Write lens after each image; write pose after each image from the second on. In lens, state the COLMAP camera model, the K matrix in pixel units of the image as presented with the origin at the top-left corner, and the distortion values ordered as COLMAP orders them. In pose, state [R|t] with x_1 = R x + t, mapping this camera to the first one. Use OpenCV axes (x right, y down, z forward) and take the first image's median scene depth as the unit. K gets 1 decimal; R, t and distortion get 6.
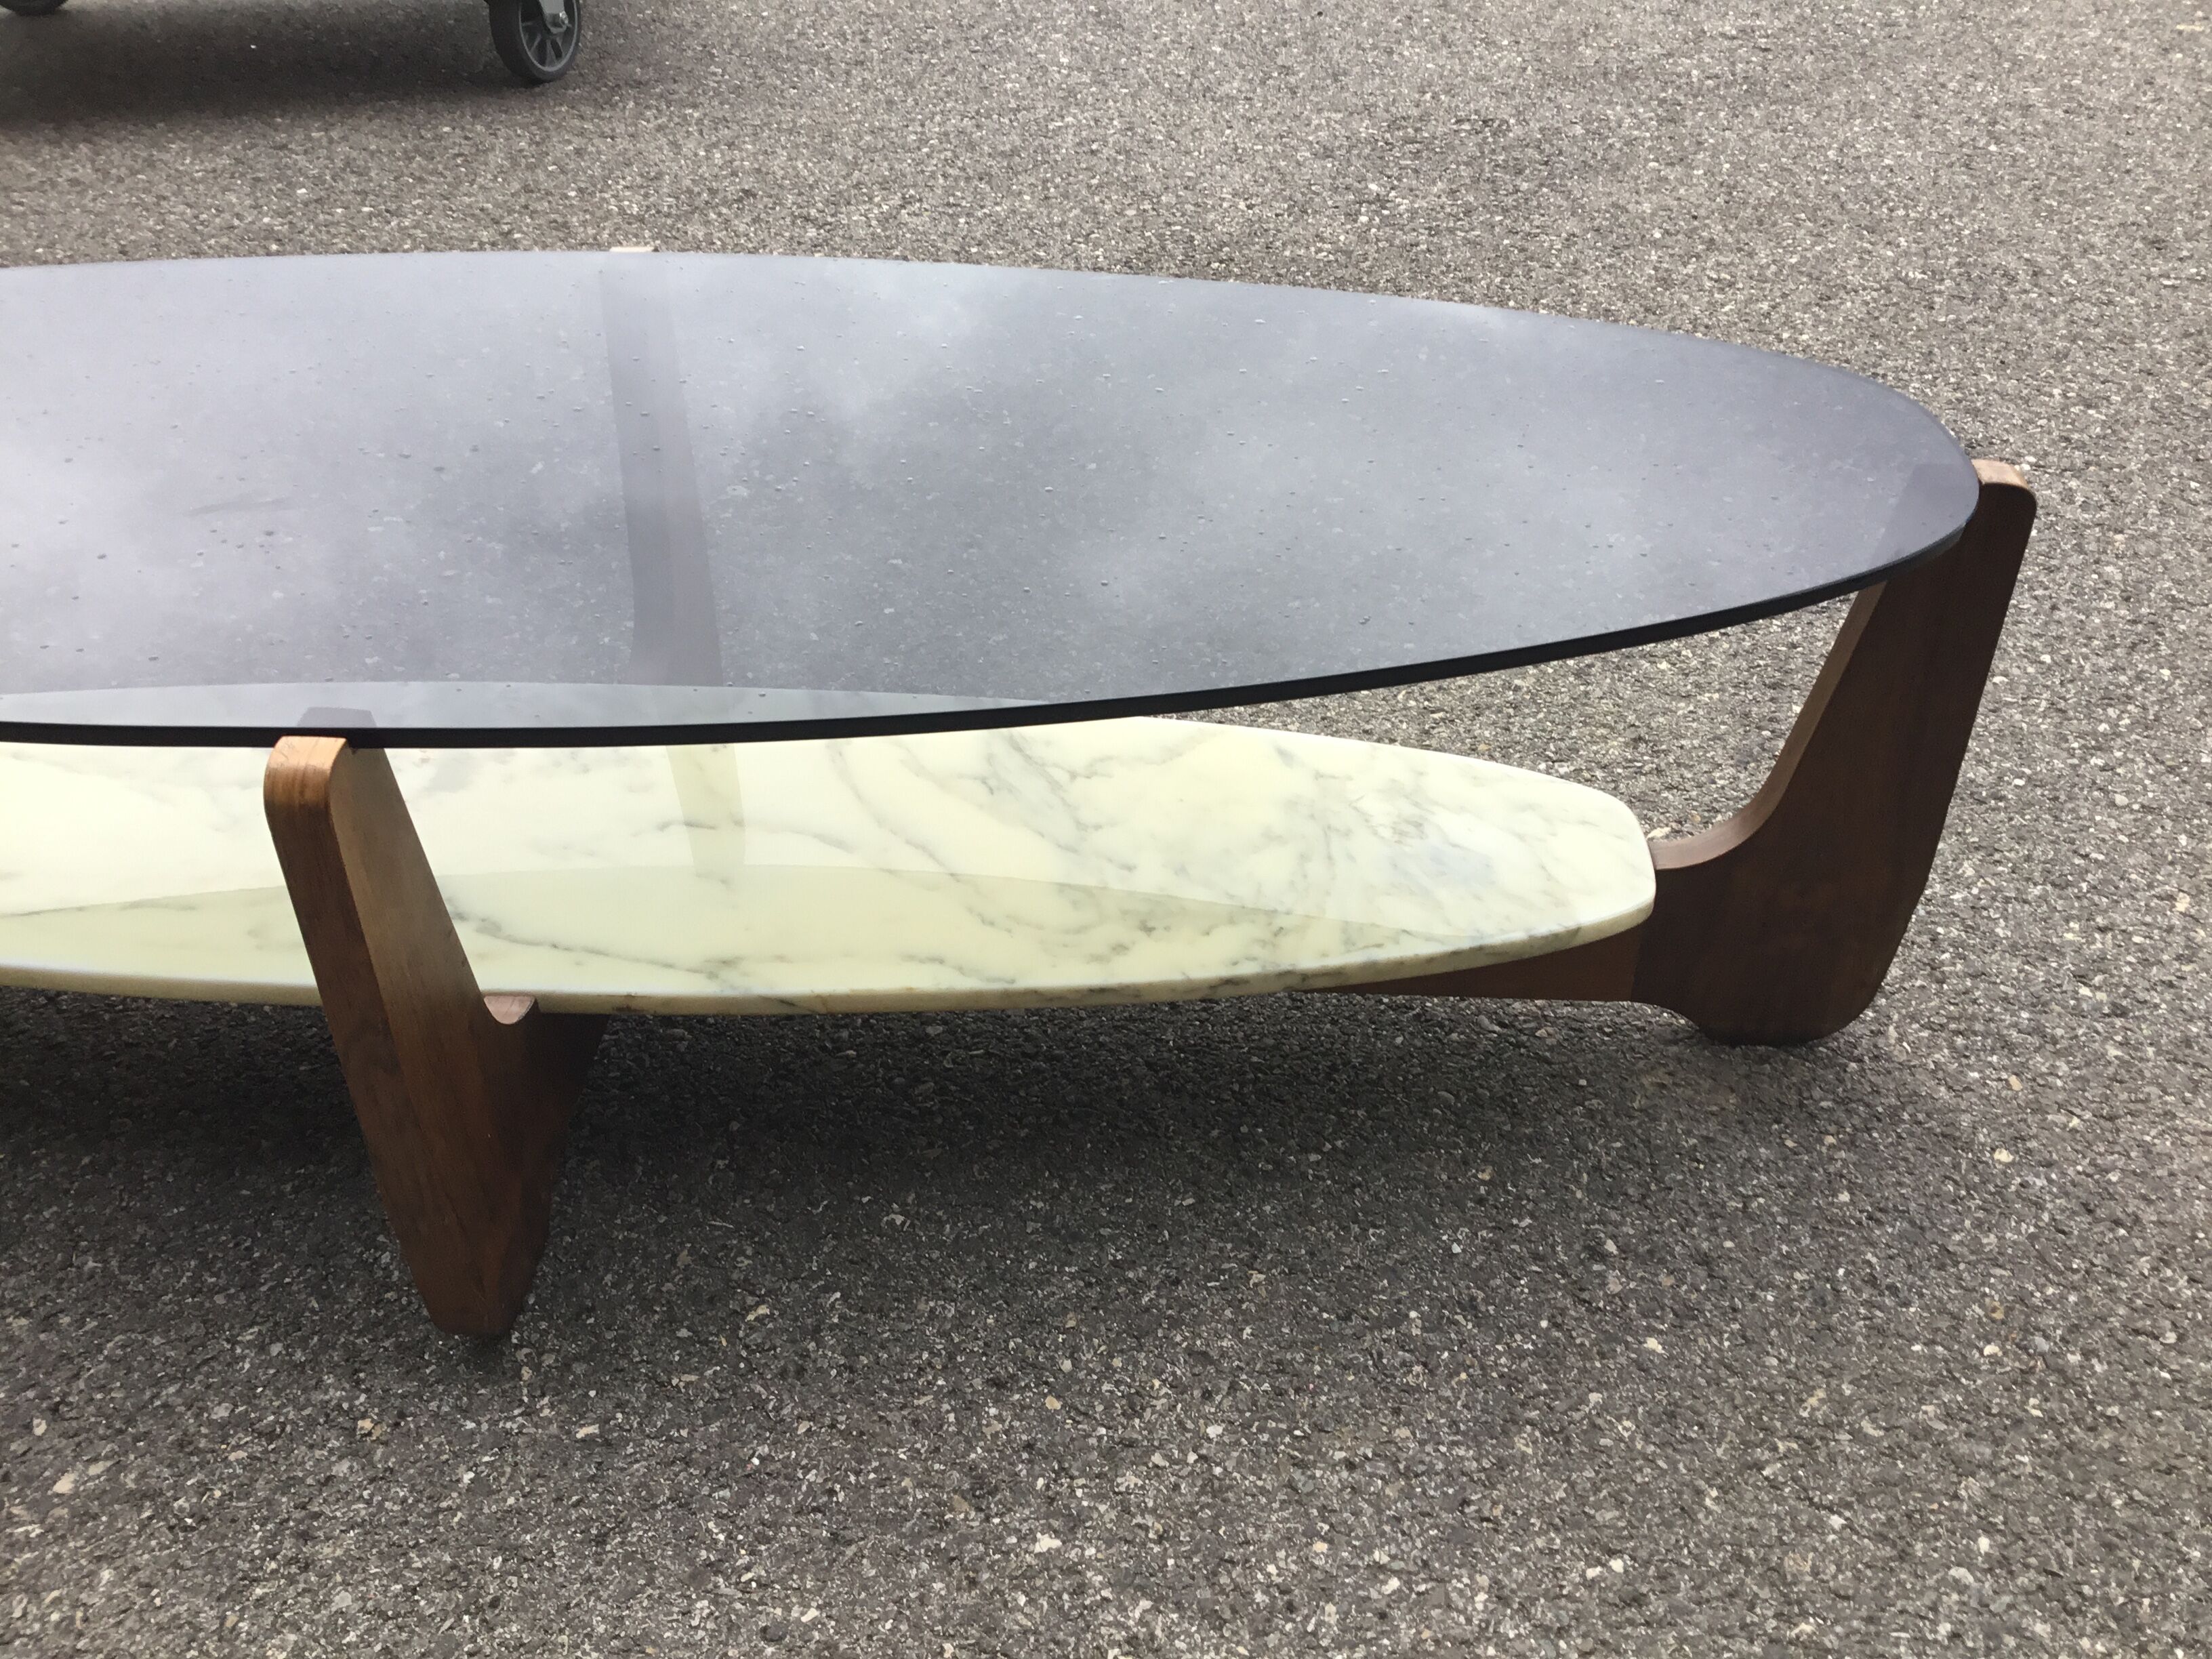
lens RADIAL K [[2004.0, 0, 1115.5], [0, 2004.0, 830.8], [0, 0, 1]] dist [0.136421, -0.252120]
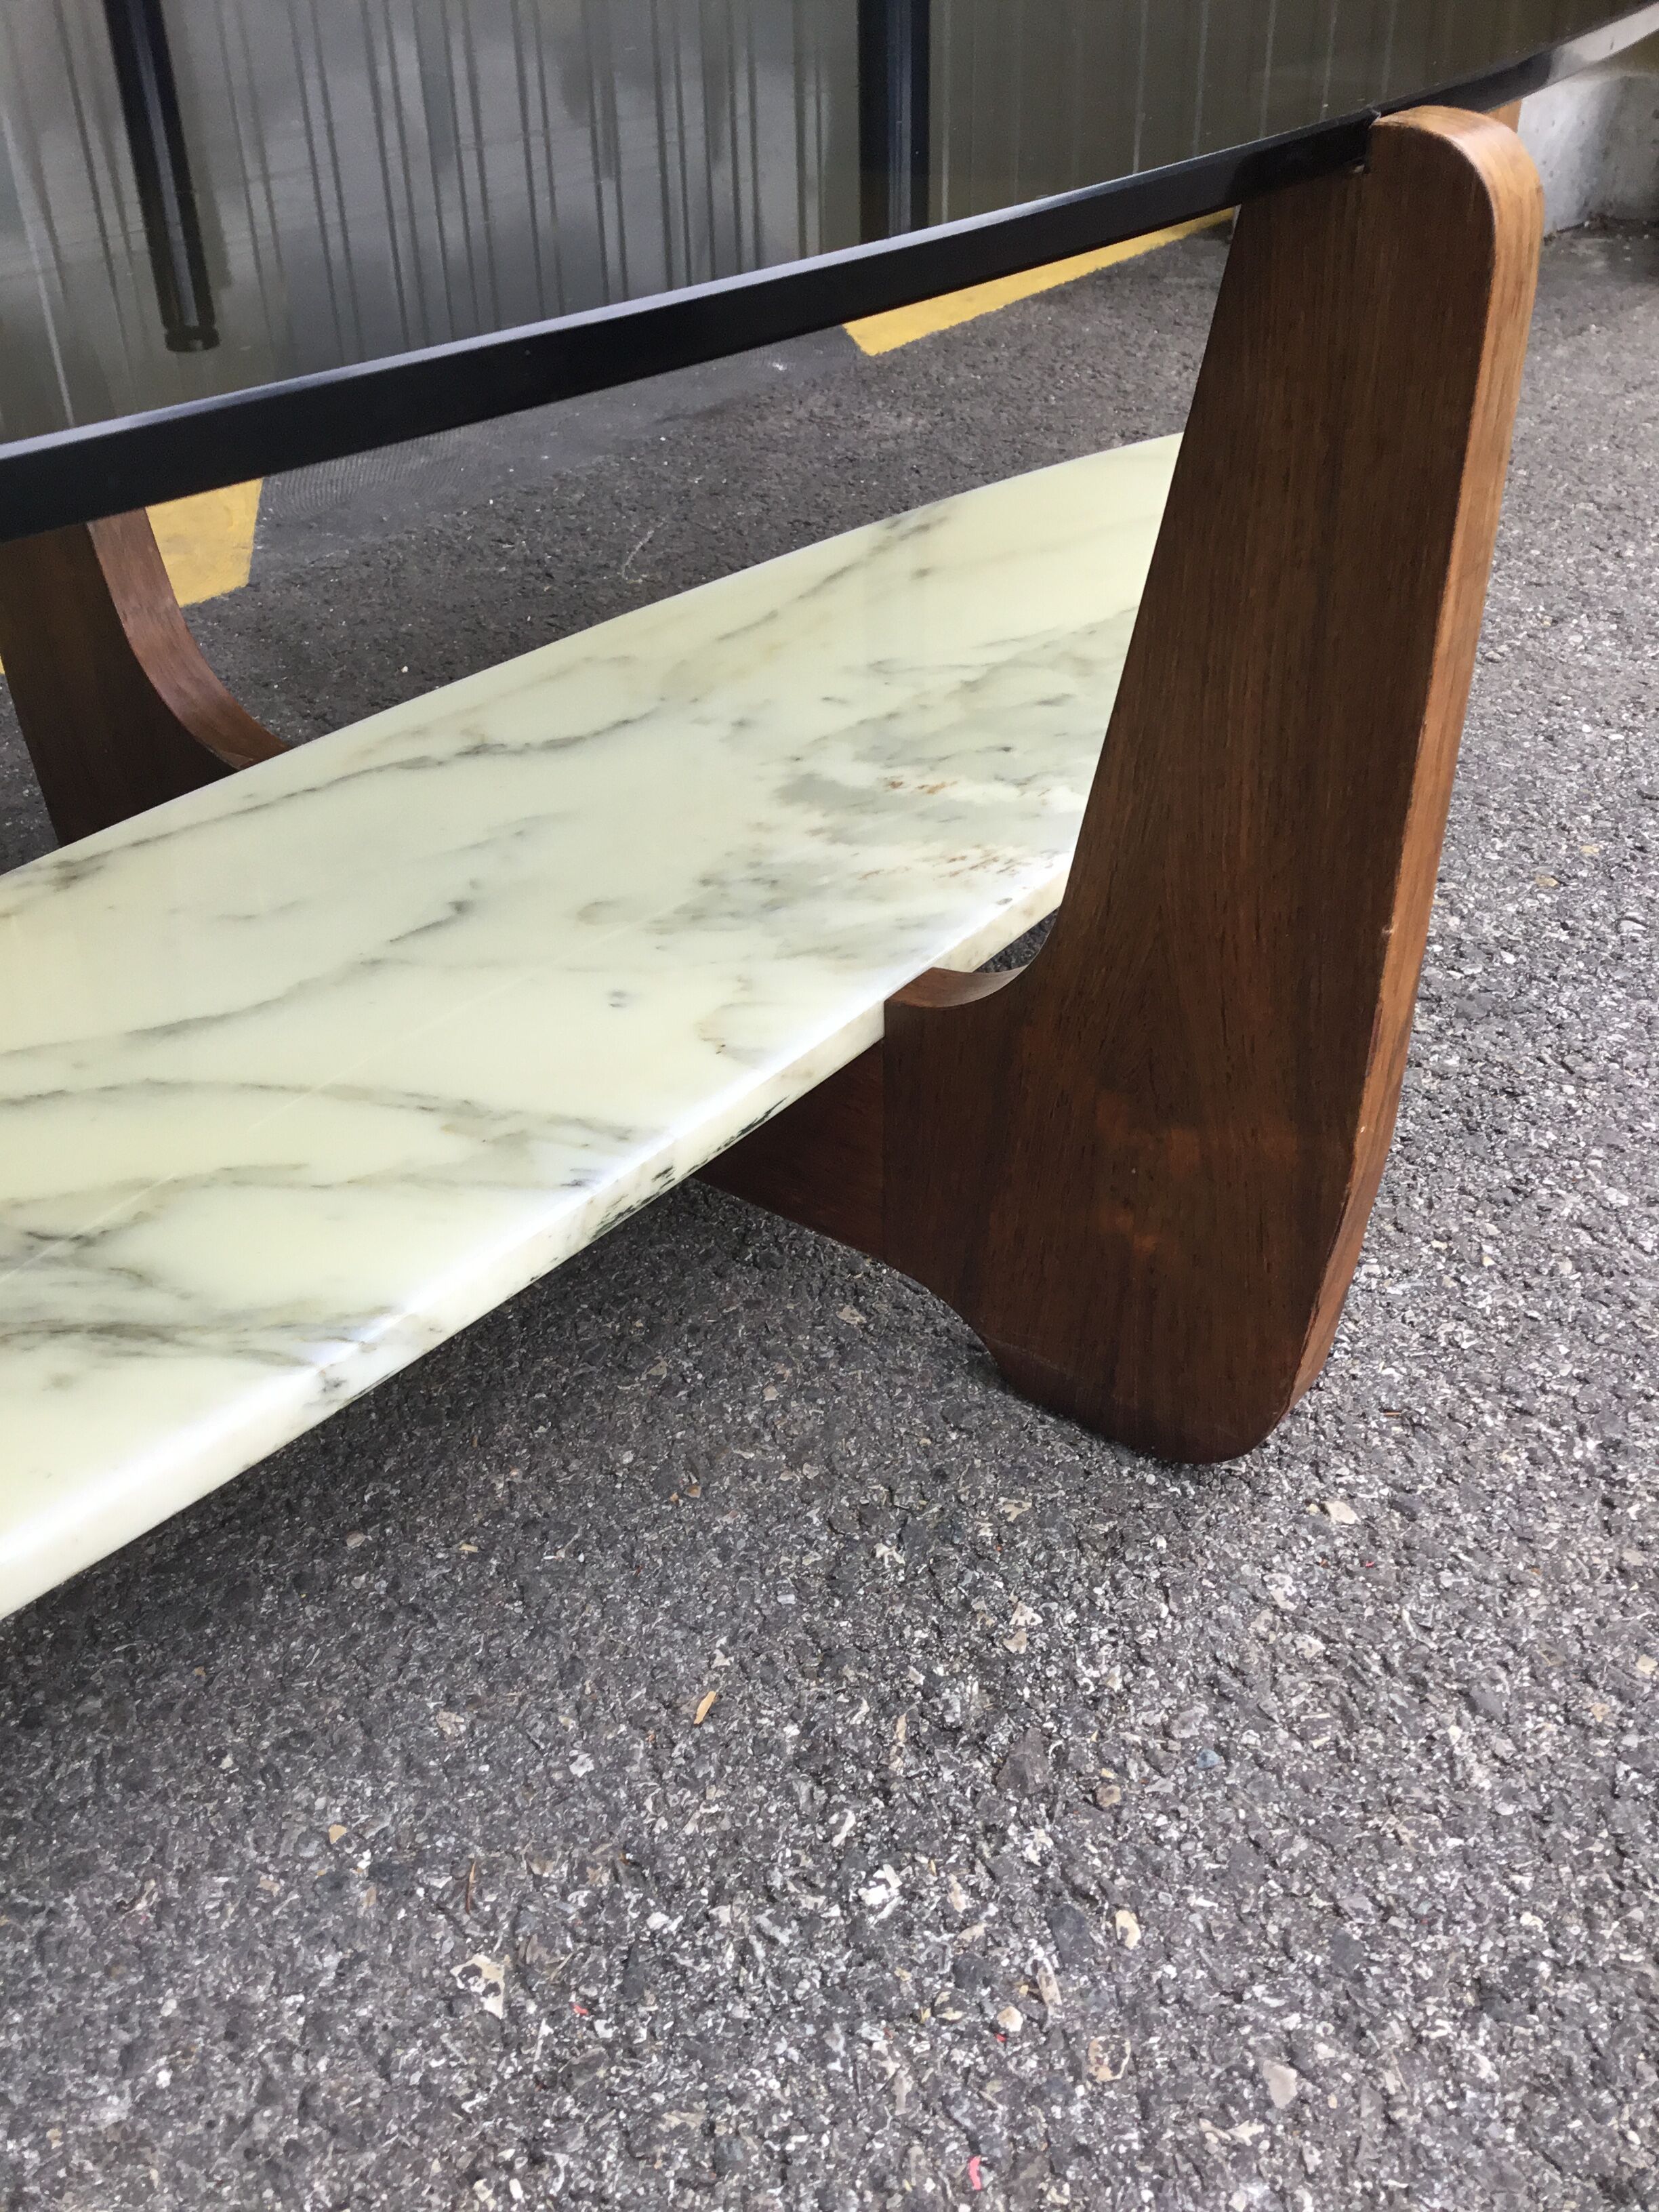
lens RADIAL K [[2004.0, 0, 817.5], [0, 2004.0, 1114.5], [0, 0, 1]] dist [0.136421, -0.252120]
pose [[-0.577493, 0.458151, -0.675722, 0.131826], [-0.462050, 0.498954, 0.733181, -0.463080], [0.673062, 0.735624, -0.076454, 1.246032]]
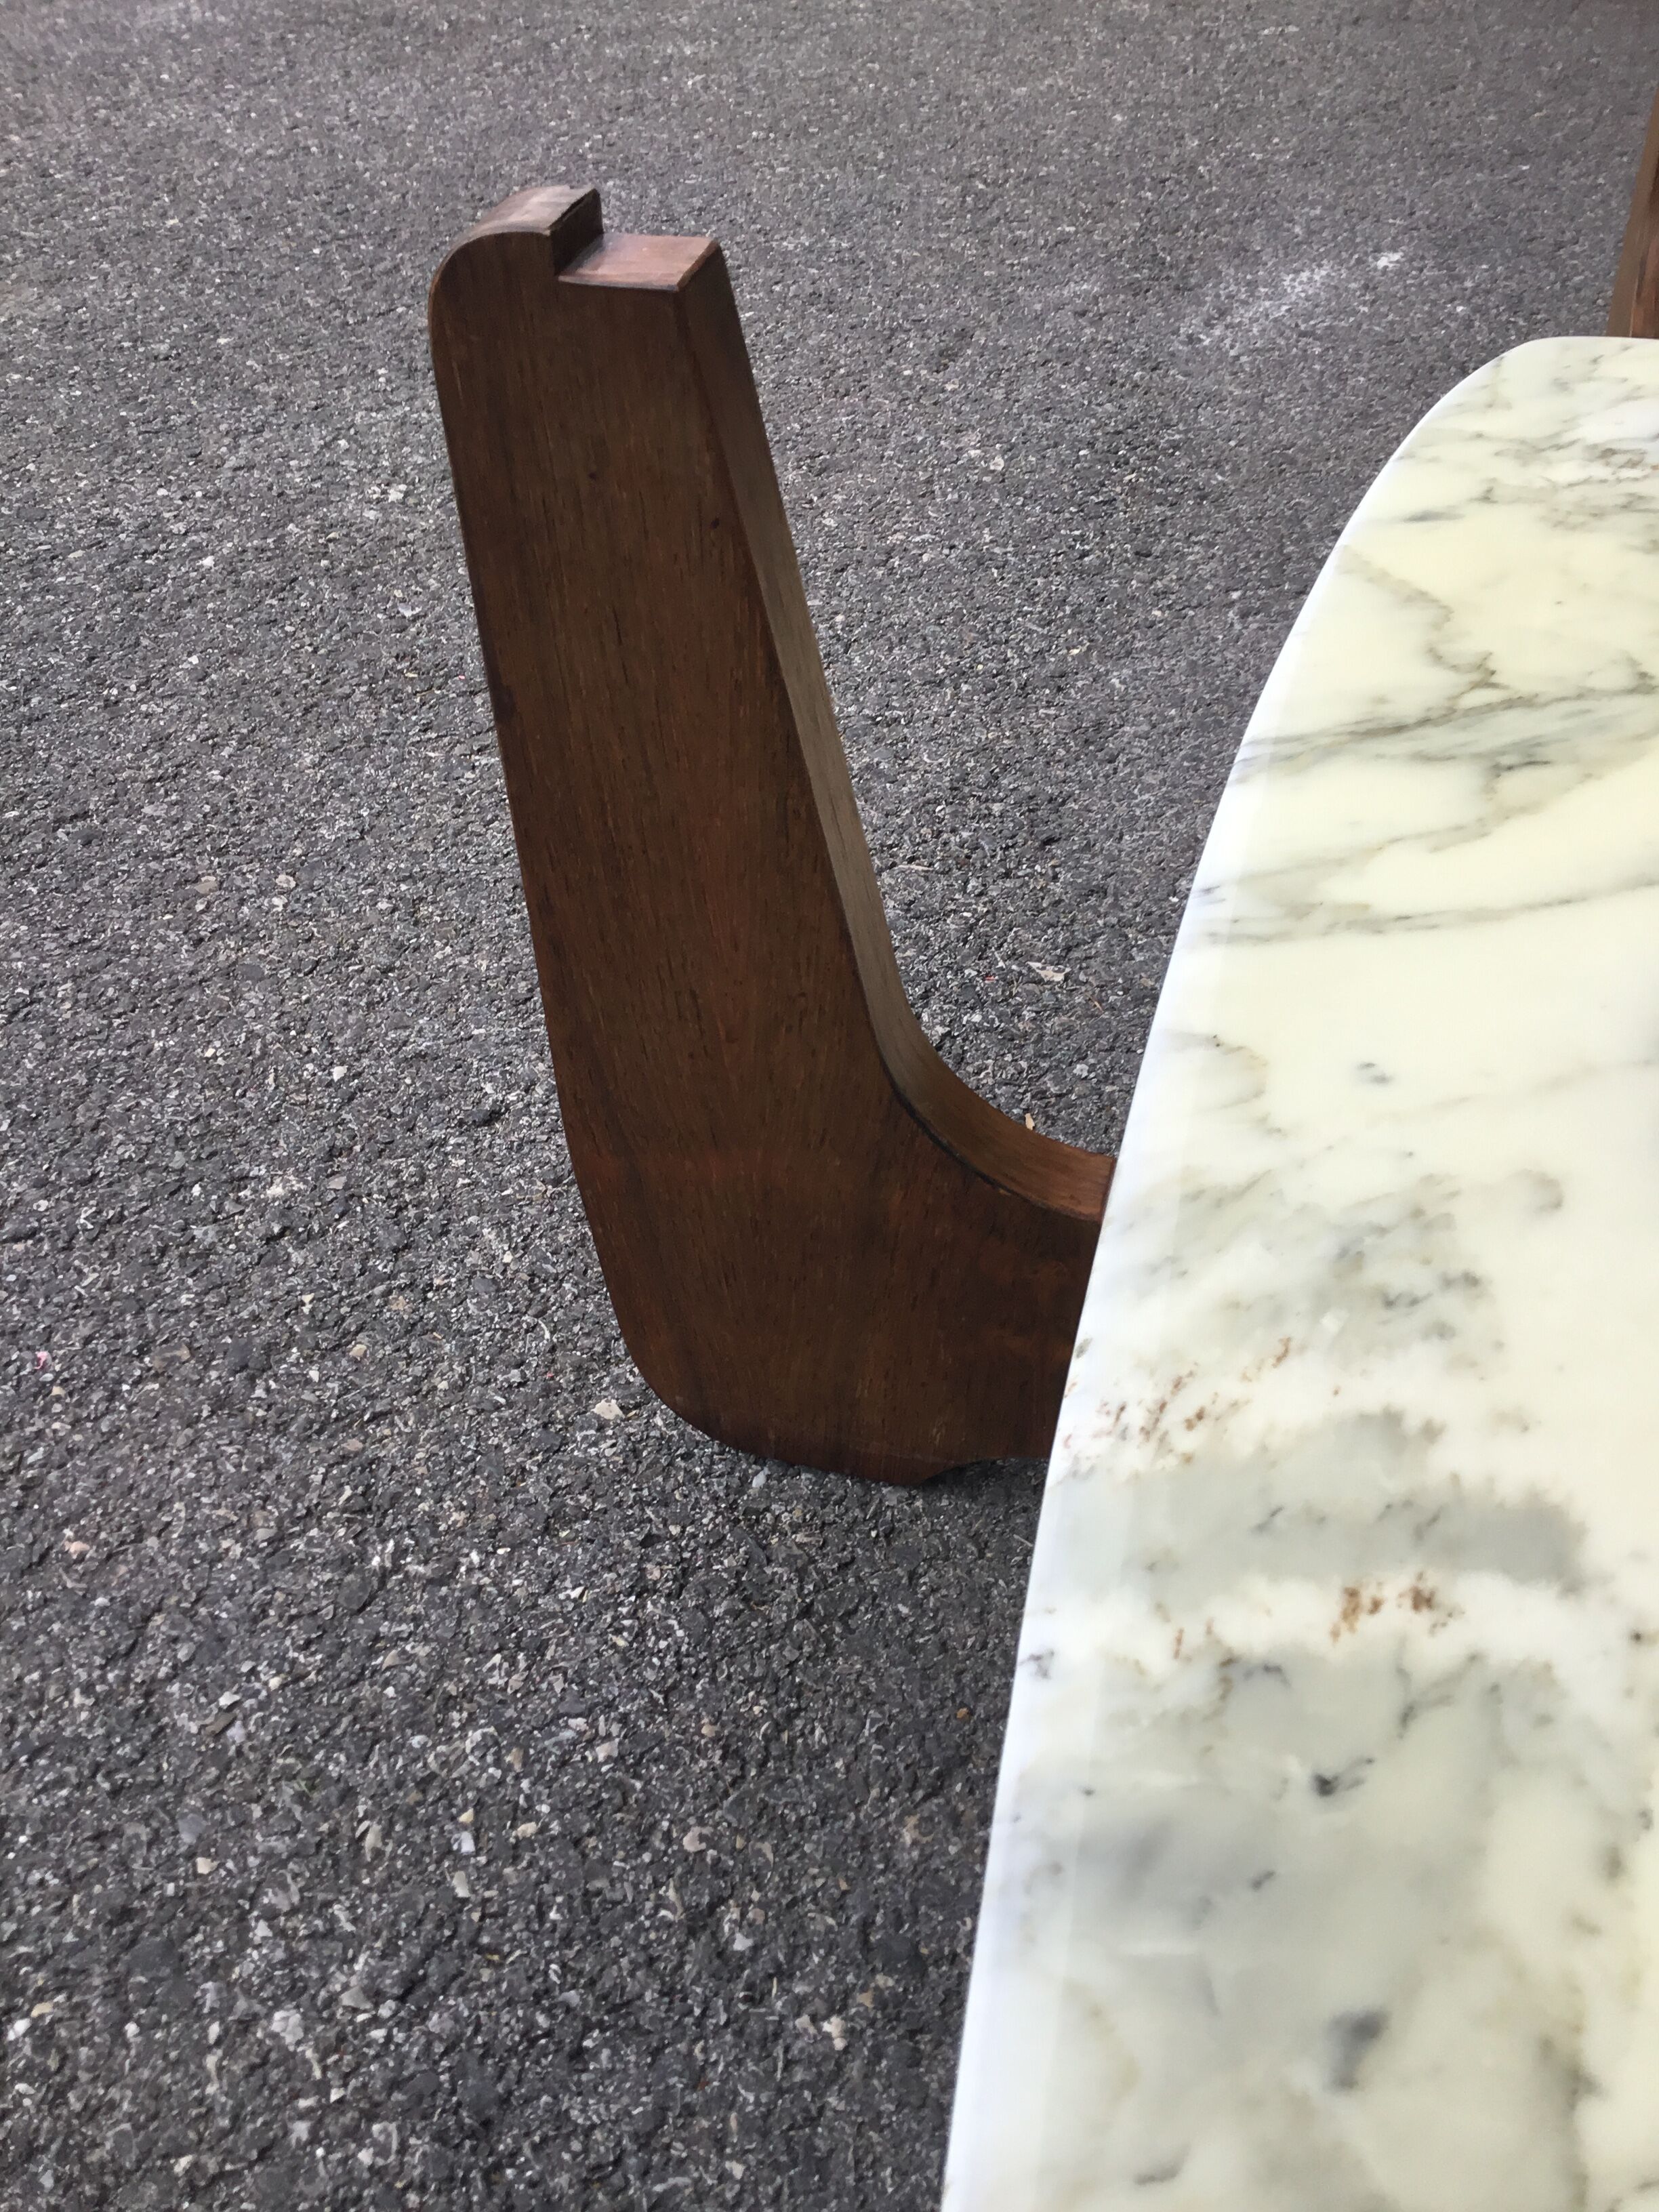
lens RADIAL K [[2004.0, 0, 817.5], [0, 2004.0, 1114.5], [0, 0, 1]] dist [0.136421, -0.252120]
pose [[0.234055, -0.655869, 0.717673, -0.637054], [0.601874, 0.677465, 0.422834, -0.344258], [-0.763522, 0.332982, 0.553314, 0.969387]]
